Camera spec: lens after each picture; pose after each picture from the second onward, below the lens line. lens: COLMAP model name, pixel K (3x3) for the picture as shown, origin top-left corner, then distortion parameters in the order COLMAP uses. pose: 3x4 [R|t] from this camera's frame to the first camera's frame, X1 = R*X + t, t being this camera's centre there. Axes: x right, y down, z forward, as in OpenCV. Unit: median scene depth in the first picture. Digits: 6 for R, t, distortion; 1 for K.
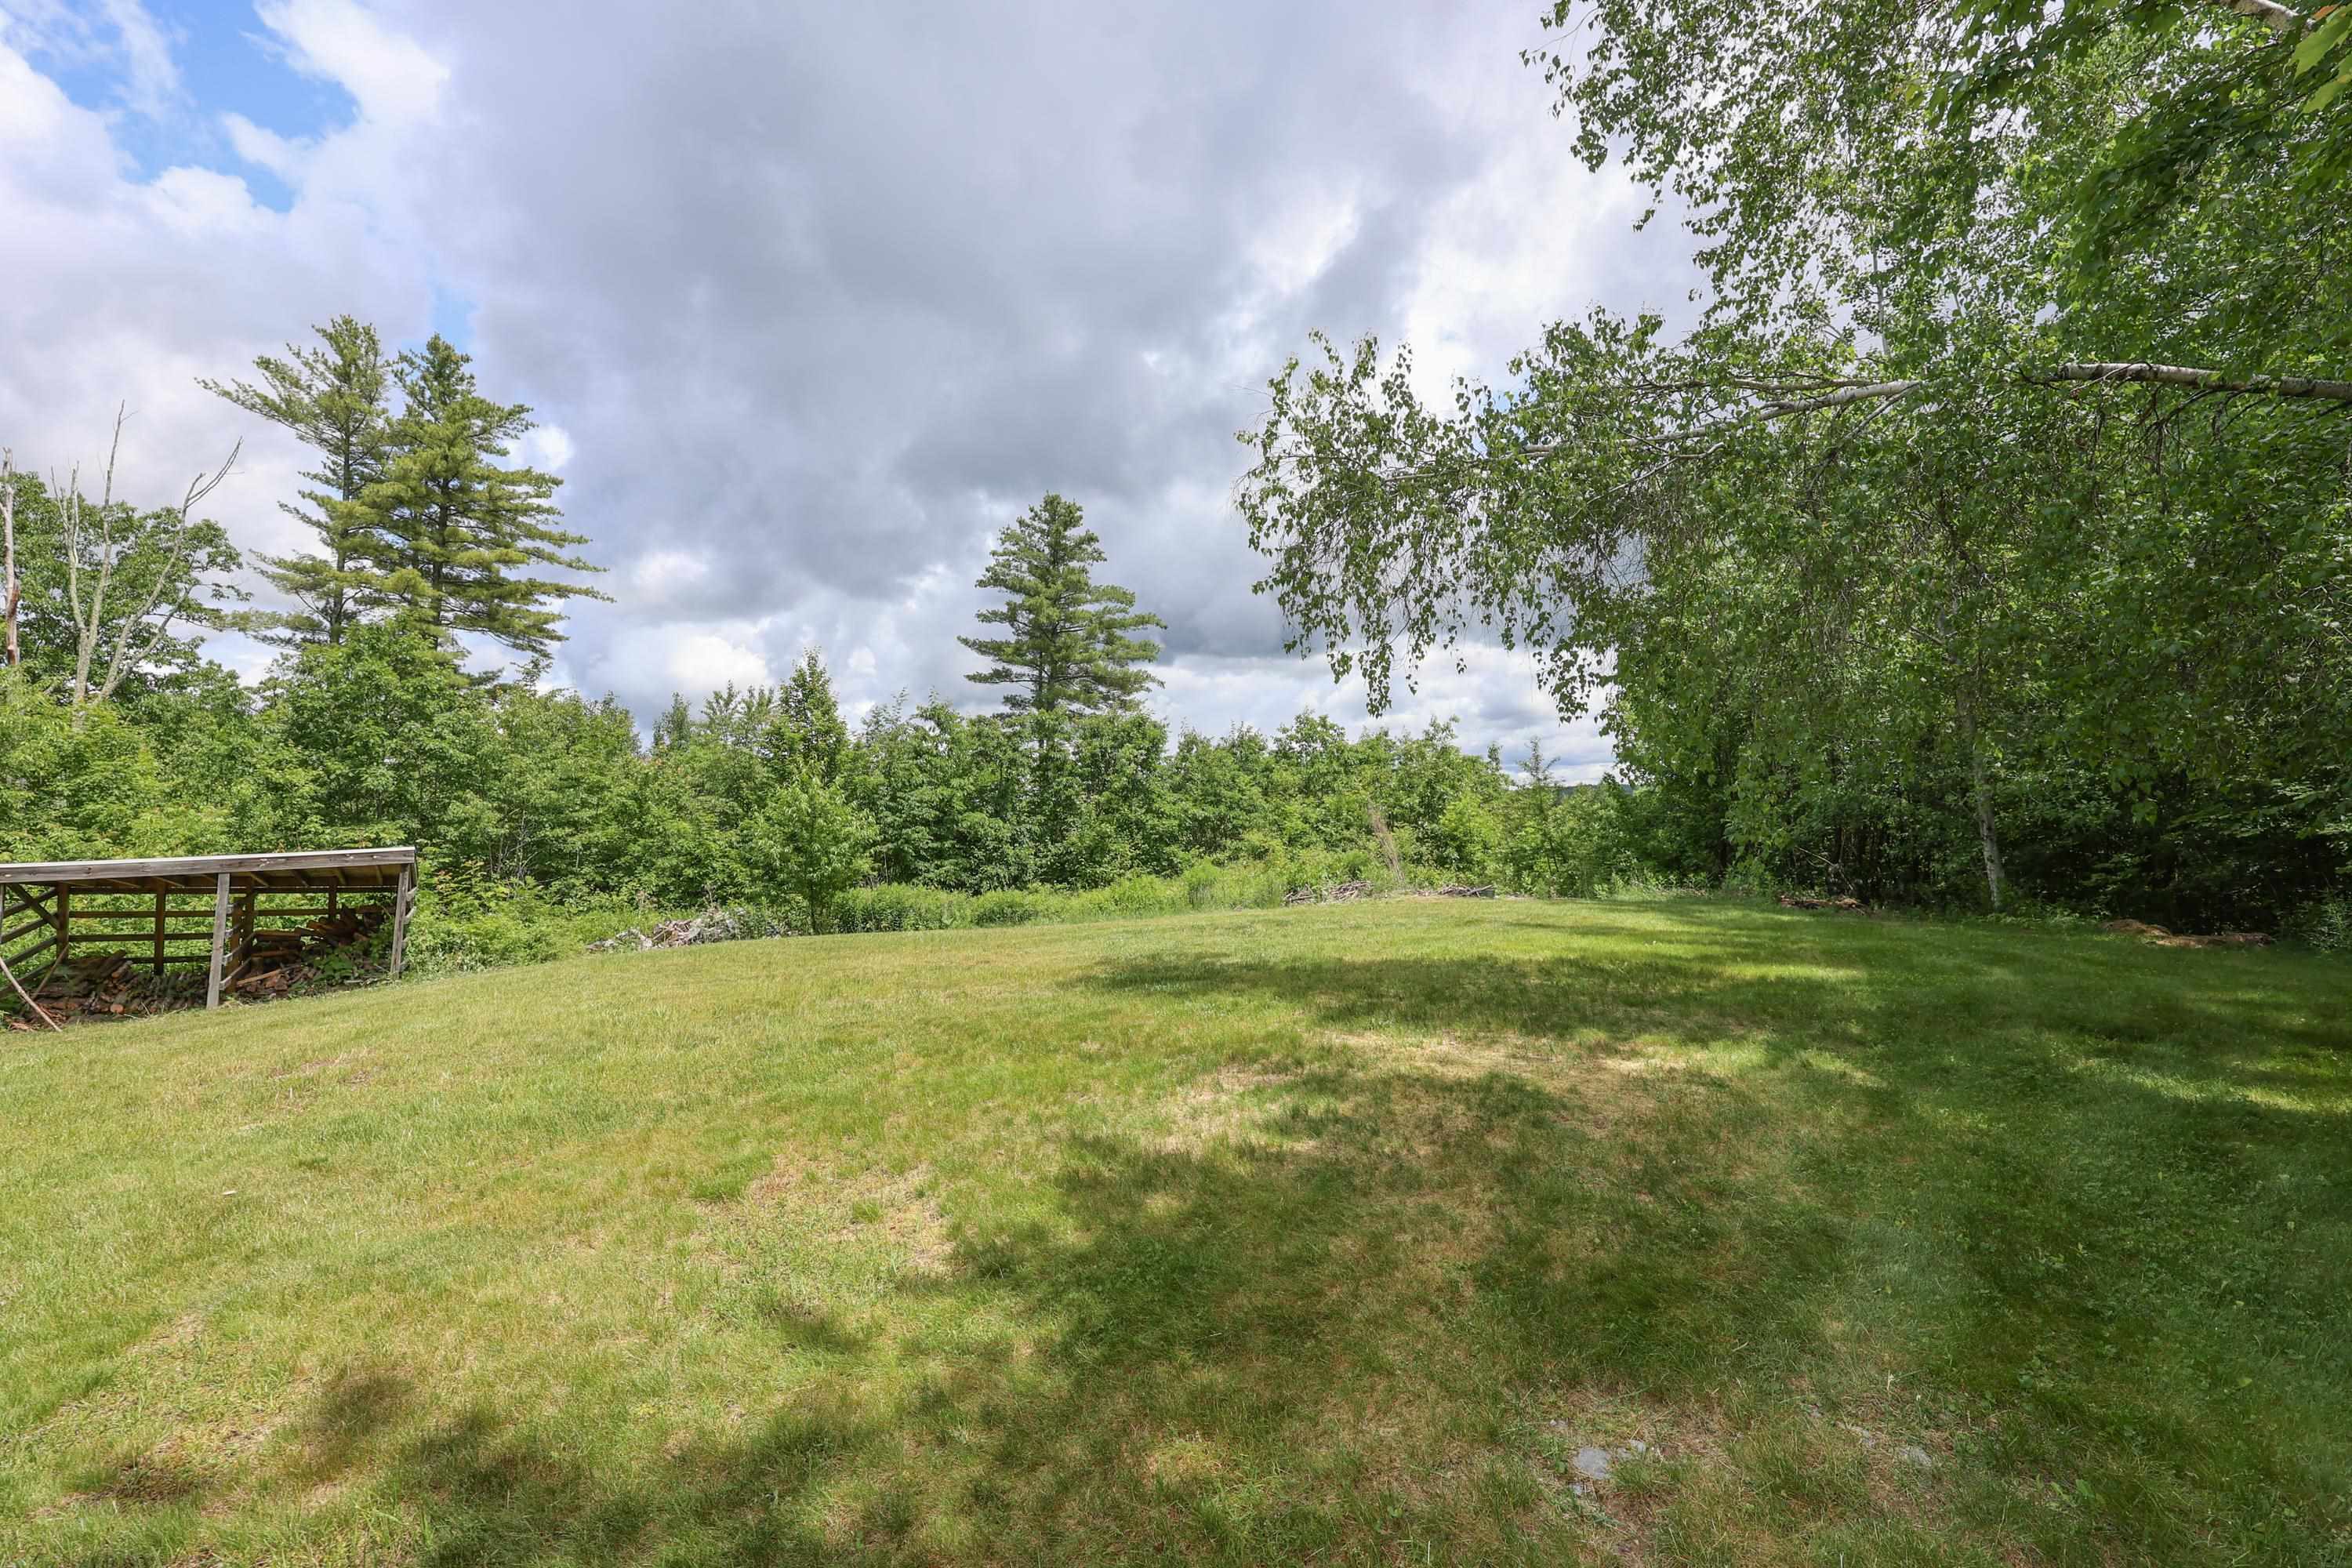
lens RADIAL K [[934.4, 0, 1181.7], [0, 934.4, 802.1], [0, 0, 1]] dist [-0.000367, 0.000033]
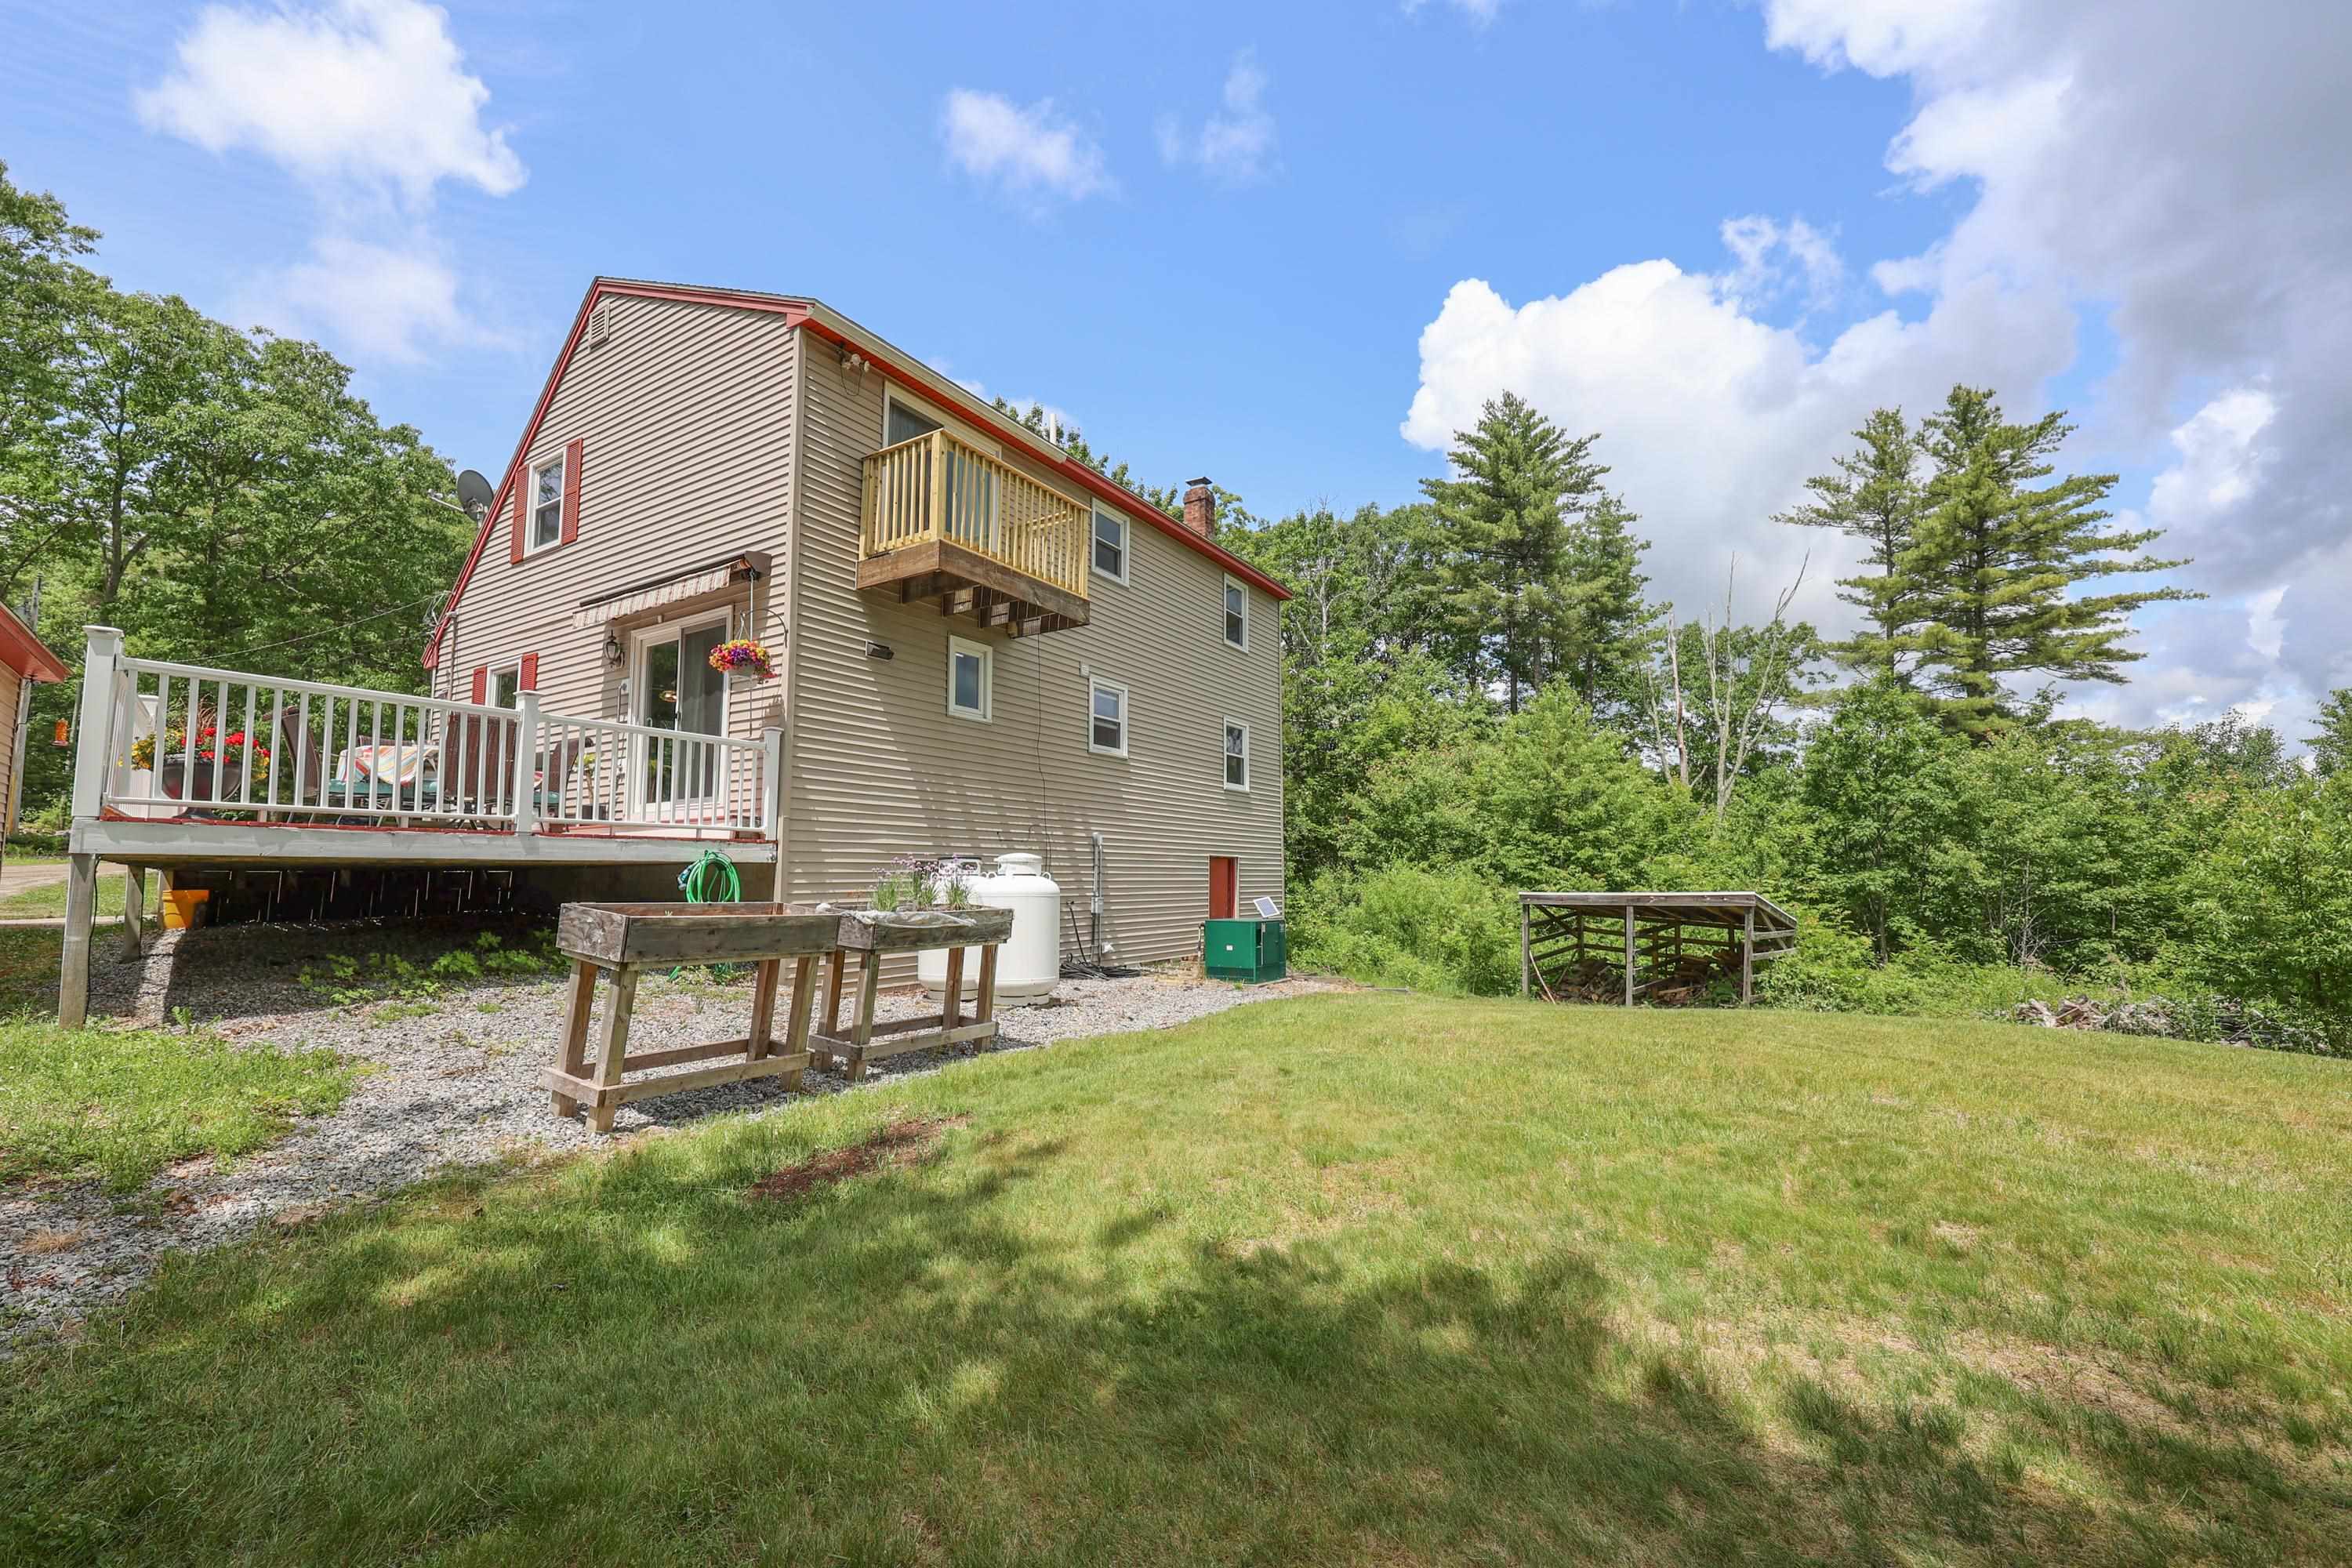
lens RADIAL K [[957.0, 0, 1210.4], [0, 957.0, 792.4], [0, 0, 1]] dist [0.000038, -0.000110]
pose [[0.138459, -0.067797, -0.988045, 0.081323], [0.004979, 0.997689, -0.067761, 0.001353], [0.990356, 0.004463, 0.138477, 0.069062]]
